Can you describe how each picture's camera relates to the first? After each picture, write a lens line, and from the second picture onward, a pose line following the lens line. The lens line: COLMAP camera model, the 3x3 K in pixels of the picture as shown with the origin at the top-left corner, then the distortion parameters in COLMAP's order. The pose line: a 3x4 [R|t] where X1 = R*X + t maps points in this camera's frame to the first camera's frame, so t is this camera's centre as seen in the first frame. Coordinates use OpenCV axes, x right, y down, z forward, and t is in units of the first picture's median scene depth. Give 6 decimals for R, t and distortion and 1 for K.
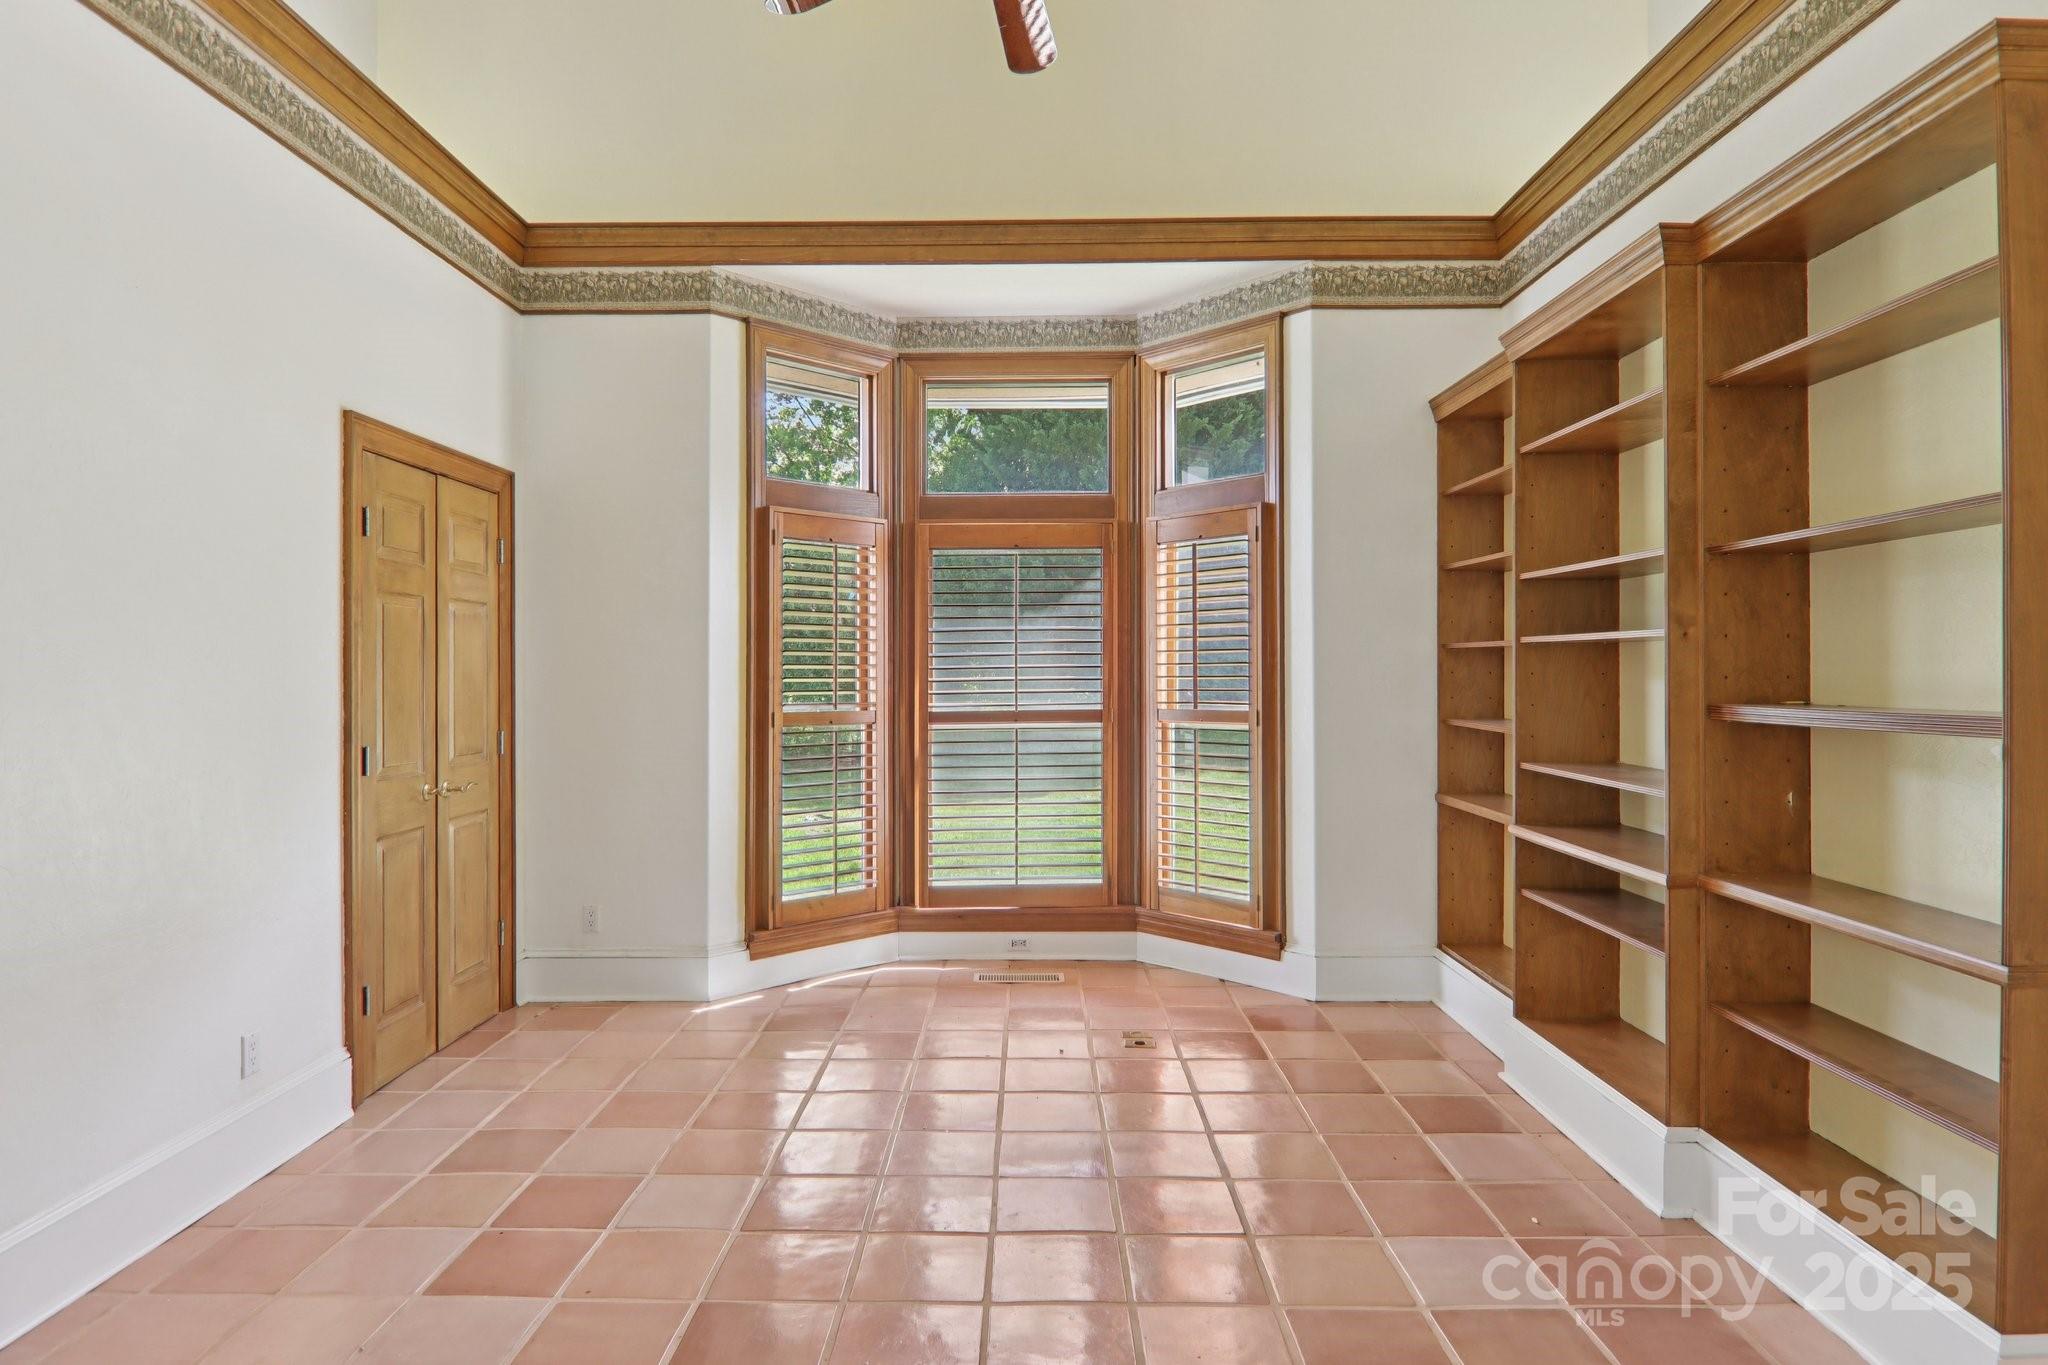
lens RADIAL K [[1169.0, 0, 1014.8], [0, 1169.0, 669.8], [0, 0, 1]] dist [0.002221, -0.000691]
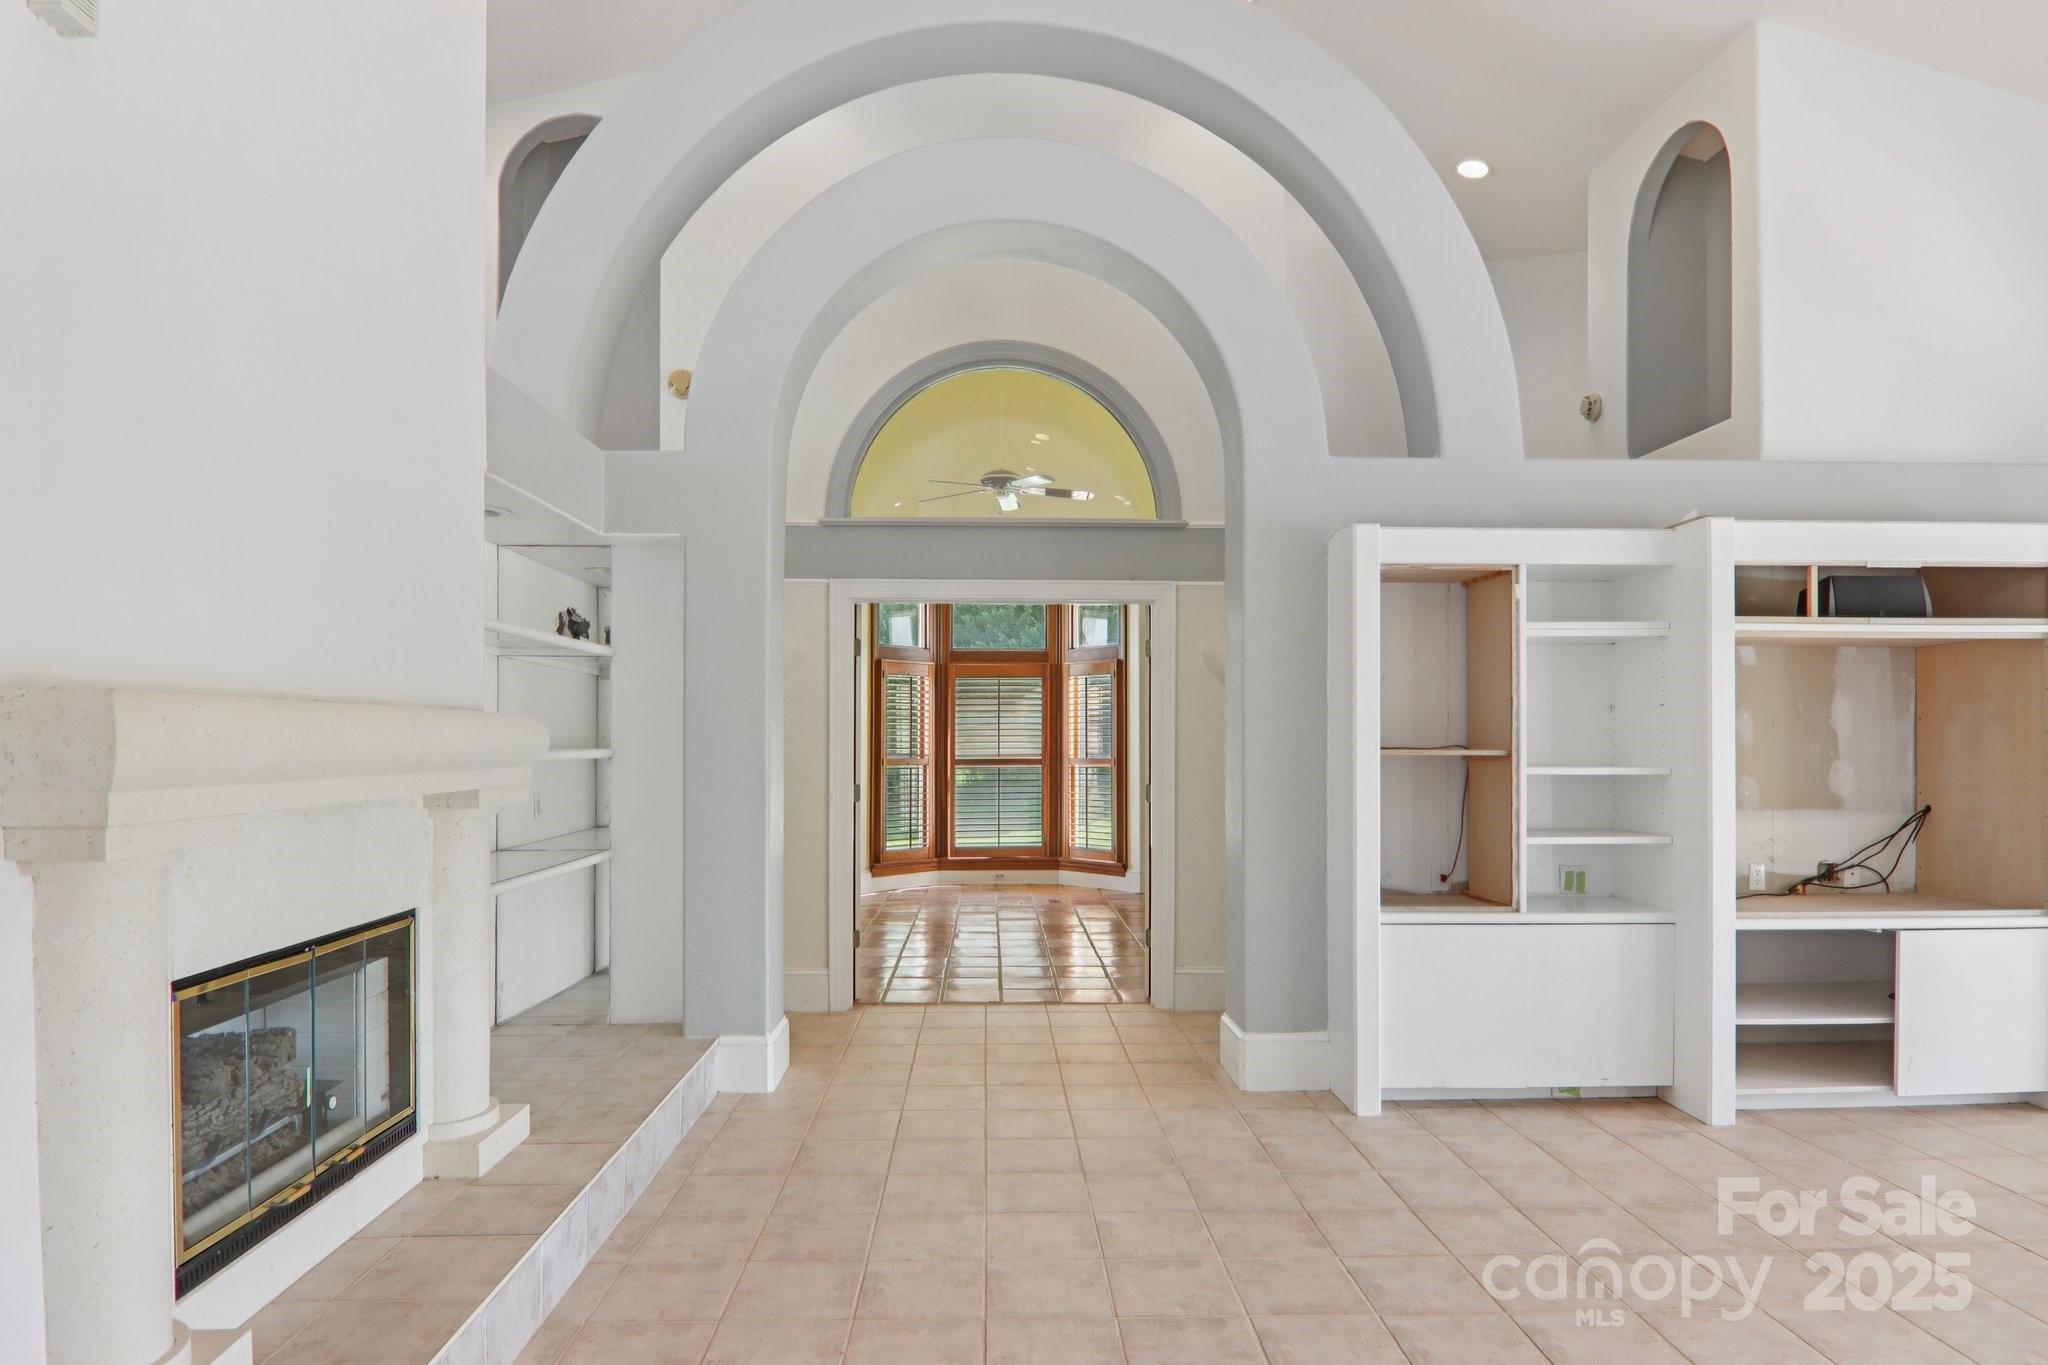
lens RADIAL K [[1169.0, 0, 1021.2], [0, 1169.0, 738.1], [0, 0, 1]] dist [0.002221, -0.000691]
pose [[0.998892, 0.004087, 0.046881, -0.054845], [-0.003674, 0.999954, -0.008883, 0.017503], [-0.046915, 0.008700, 0.998861, -1.011947]]
